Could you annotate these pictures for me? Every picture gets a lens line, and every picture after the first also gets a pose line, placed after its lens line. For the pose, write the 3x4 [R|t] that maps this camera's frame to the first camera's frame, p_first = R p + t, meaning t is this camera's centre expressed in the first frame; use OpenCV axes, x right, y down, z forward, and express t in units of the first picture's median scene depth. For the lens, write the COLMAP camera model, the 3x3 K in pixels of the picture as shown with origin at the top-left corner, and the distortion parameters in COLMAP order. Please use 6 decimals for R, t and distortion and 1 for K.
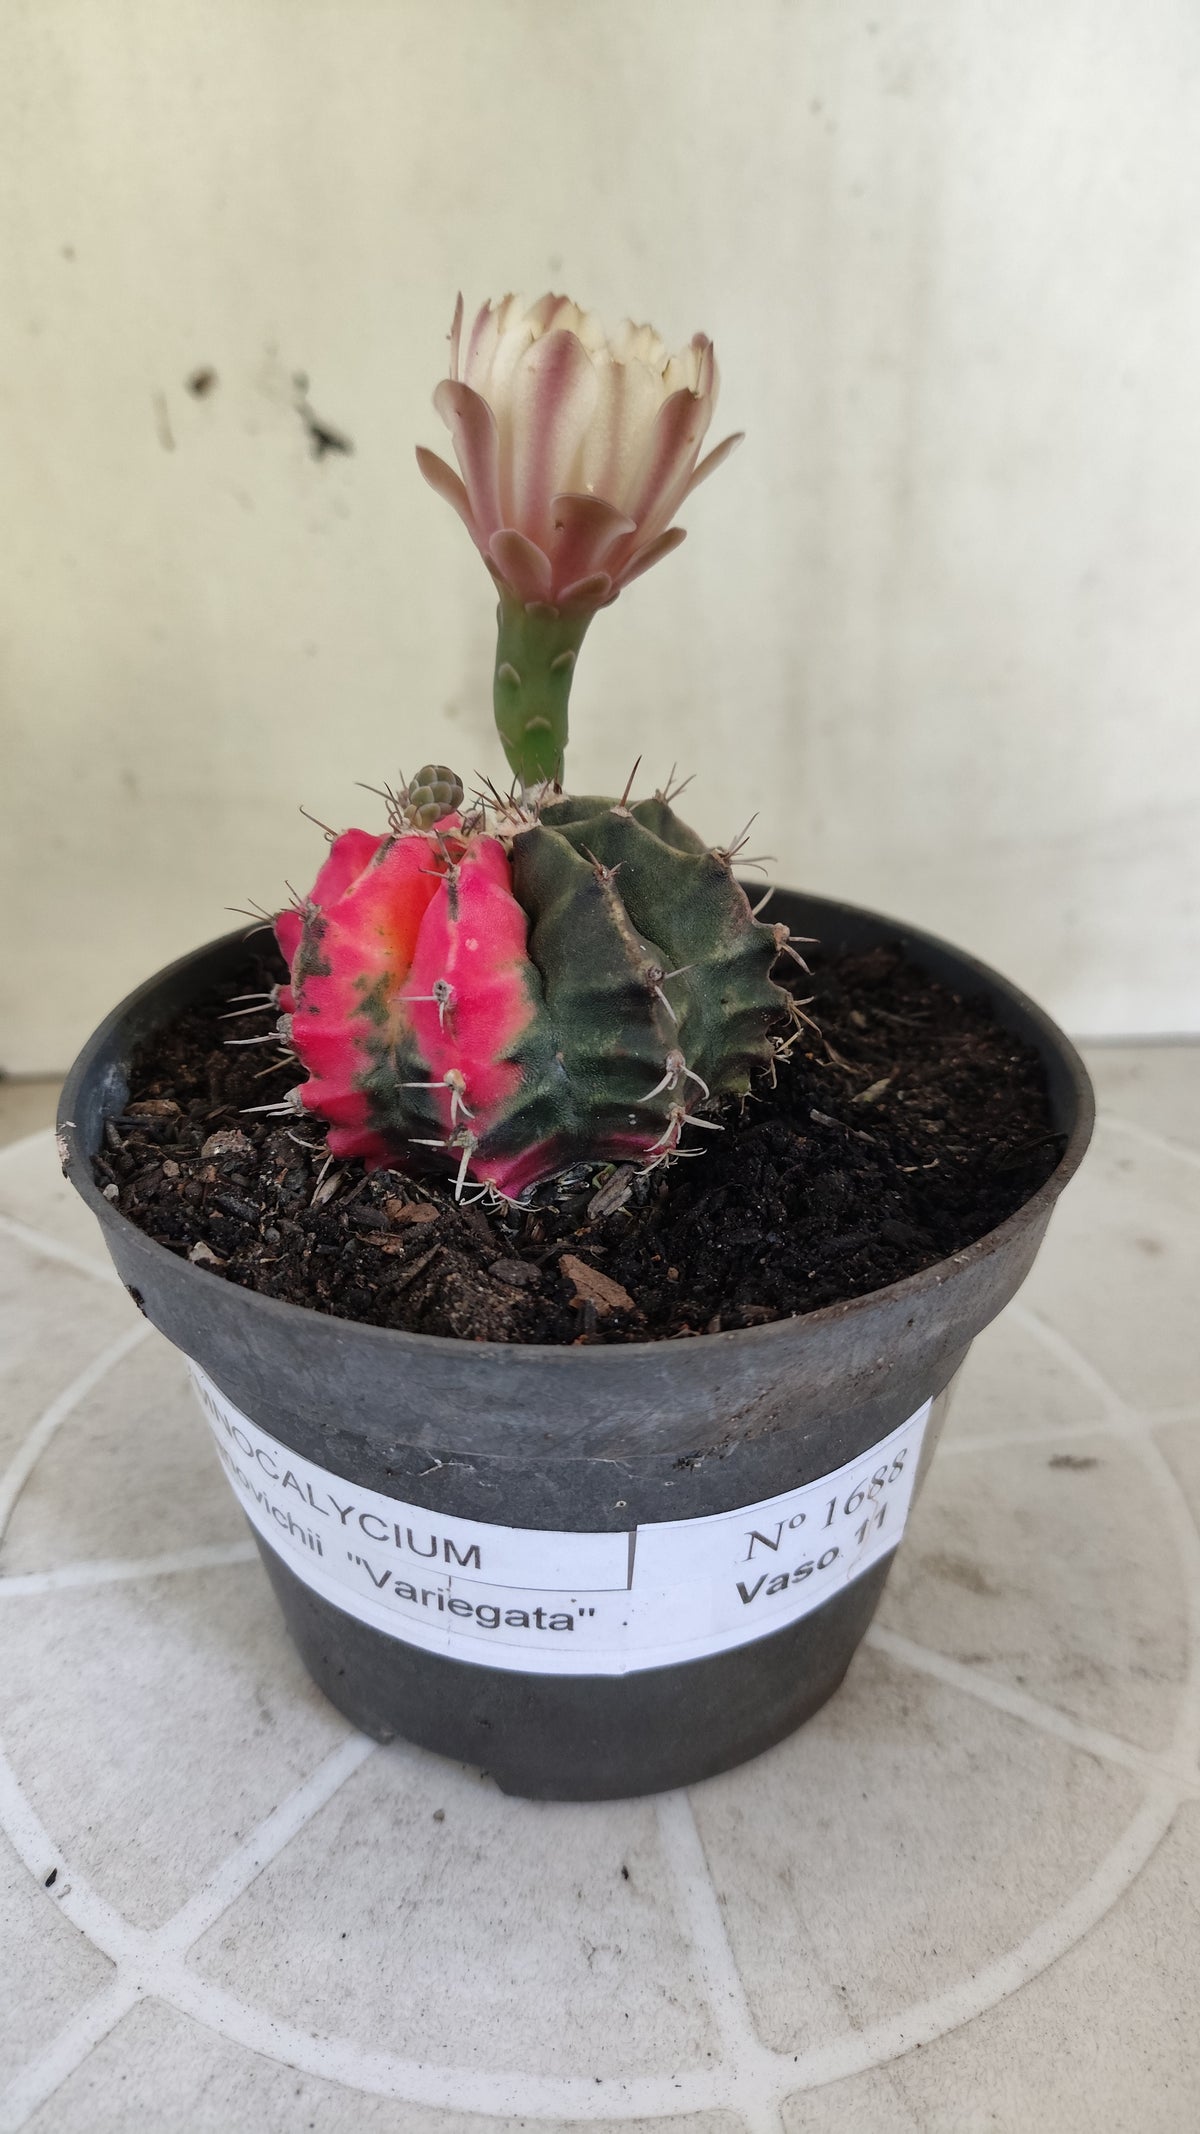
lens RADIAL K [[1609.1, 0, 614.3], [0, 1609.1, 1072.0], [0, 0, 1]] dist [0.016060, -0.119115]
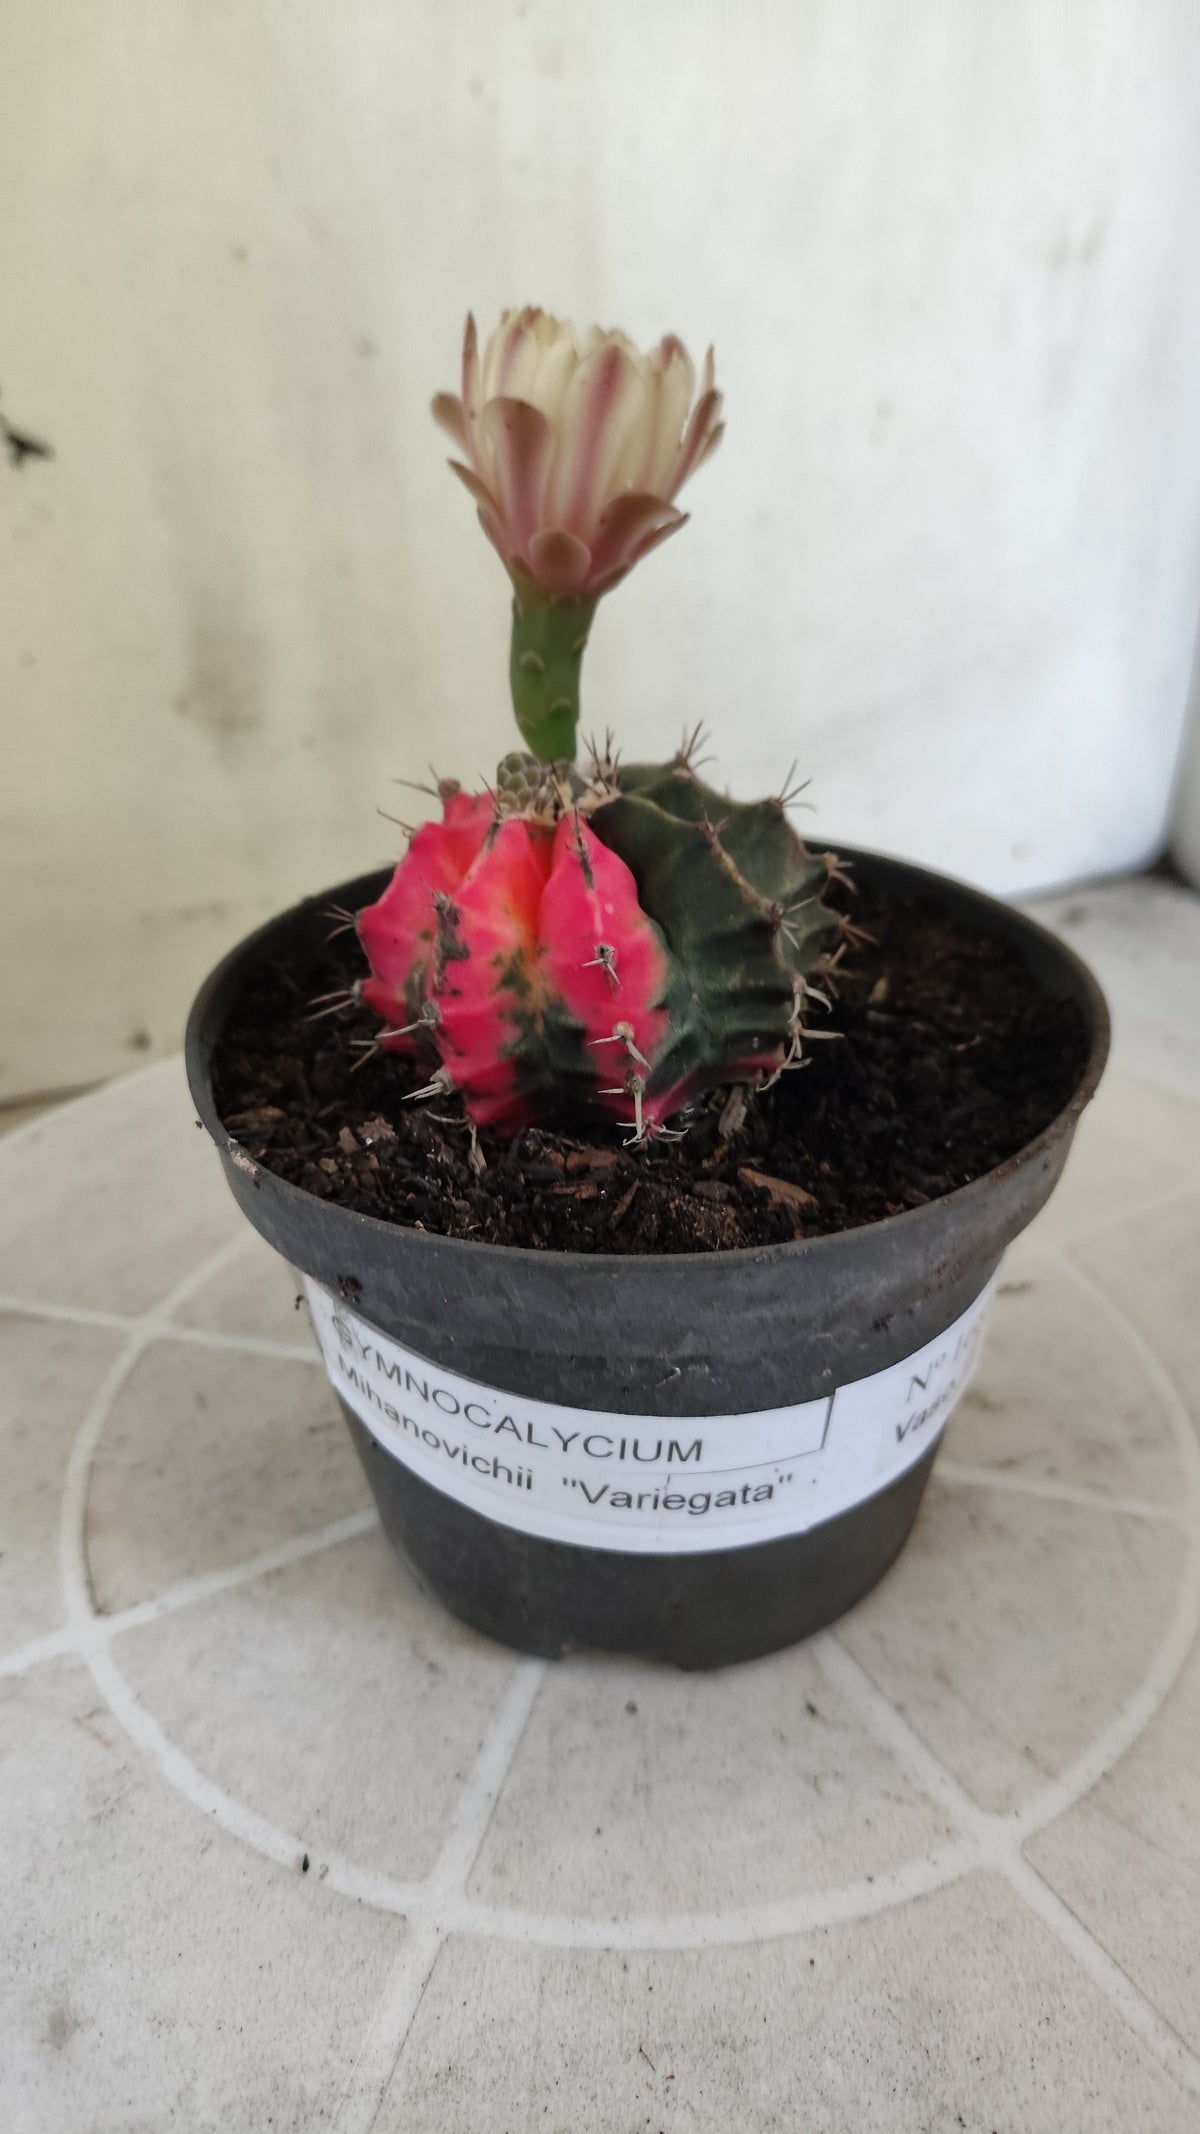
lens RADIAL K [[1607.2, 0, 600.0], [0, 1607.2, 1067.0], [0, 0, 1]] dist [0.048493, -0.195440]
pose [[0.955757, -0.170684, 0.239575, -0.358264], [0.164996, 0.985323, 0.043758, -0.020468], [-0.243528, -0.002294, 0.969891, -0.064905]]
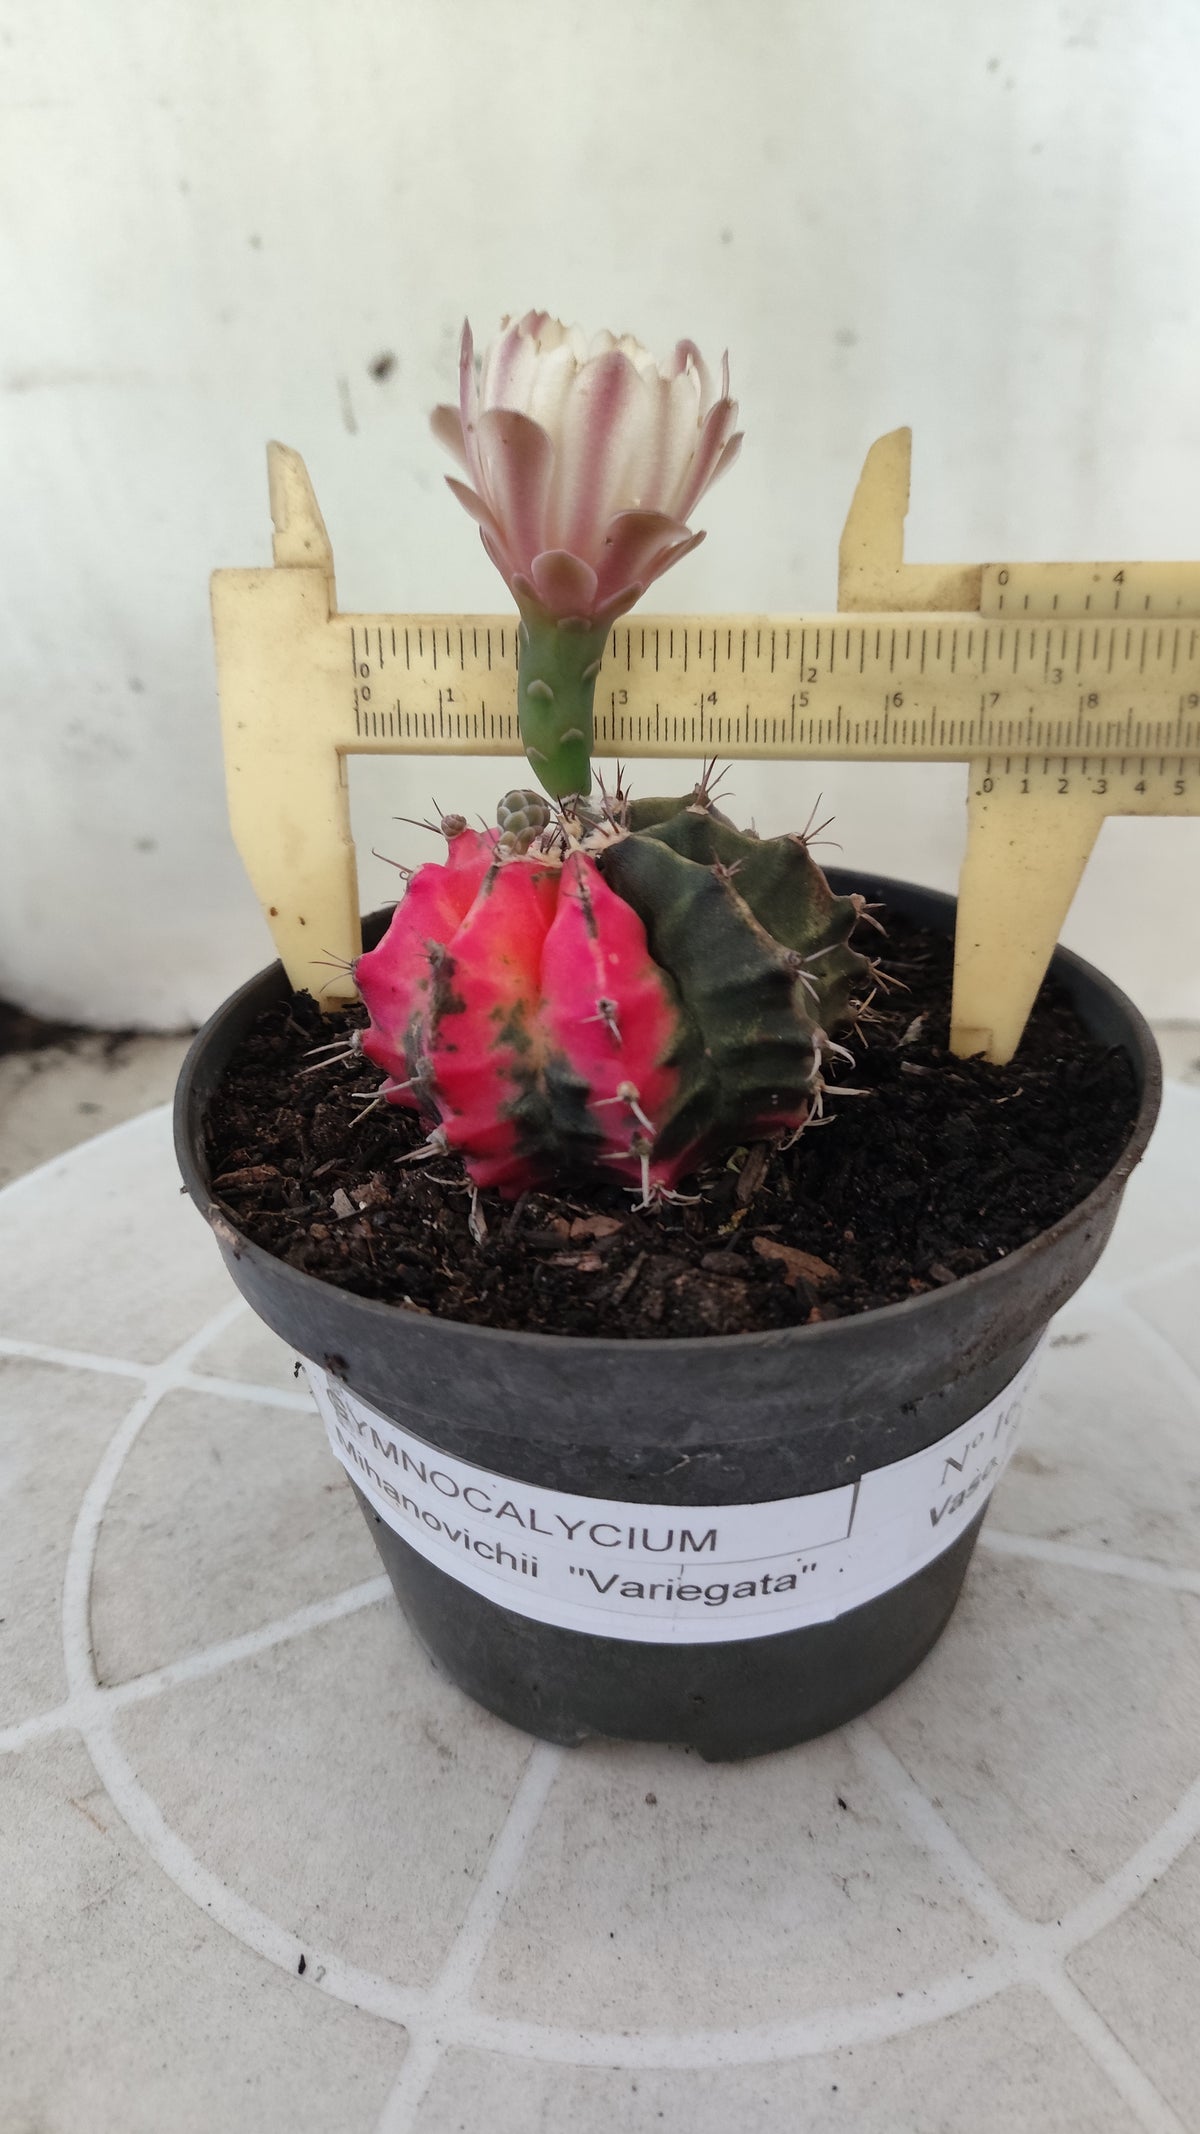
lens RADIAL K [[1609.1, 0, 614.3], [0, 1609.1, 1072.0], [0, 0, 1]] dist [0.016060, -0.119115]
pose [[0.964094, -0.172973, 0.201501, -0.291740], [0.168886, 0.984924, 0.037438, -0.044154], [-0.204939, -0.002063, 0.978773, -0.003534]]
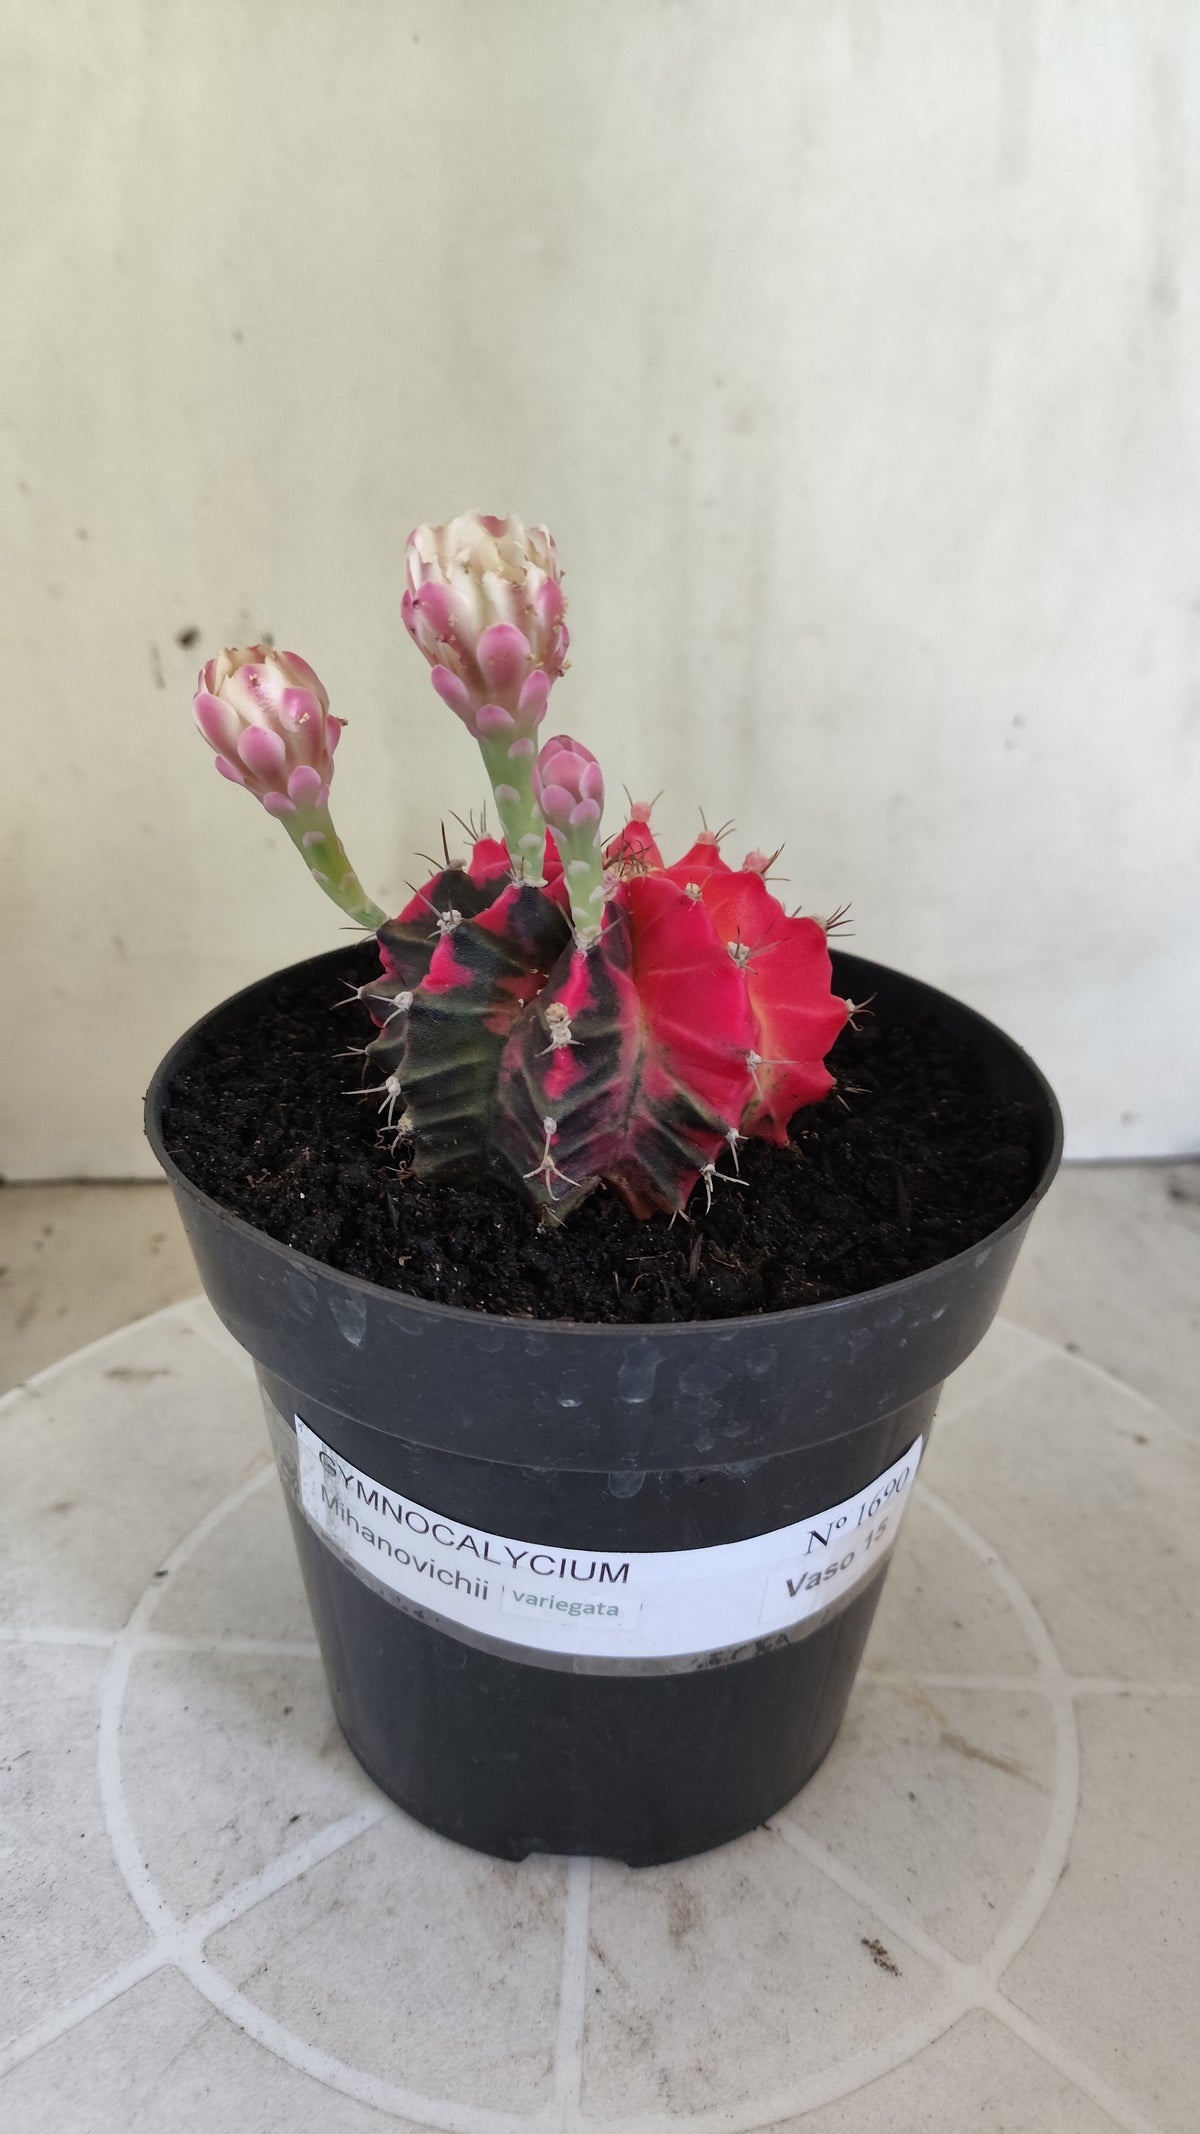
lens RADIAL K [[1623.0, 0, 600.0], [0, 1623.0, 1067.0], [0, 0, 1]] dist [-0.014074, -0.063977]
pose [[0.512561, 0.382000, -0.768997, 1.088811], [-0.430867, 0.889096, 0.154473, -0.479350], [0.742721, 0.252159, 0.620307, 0.150583]]
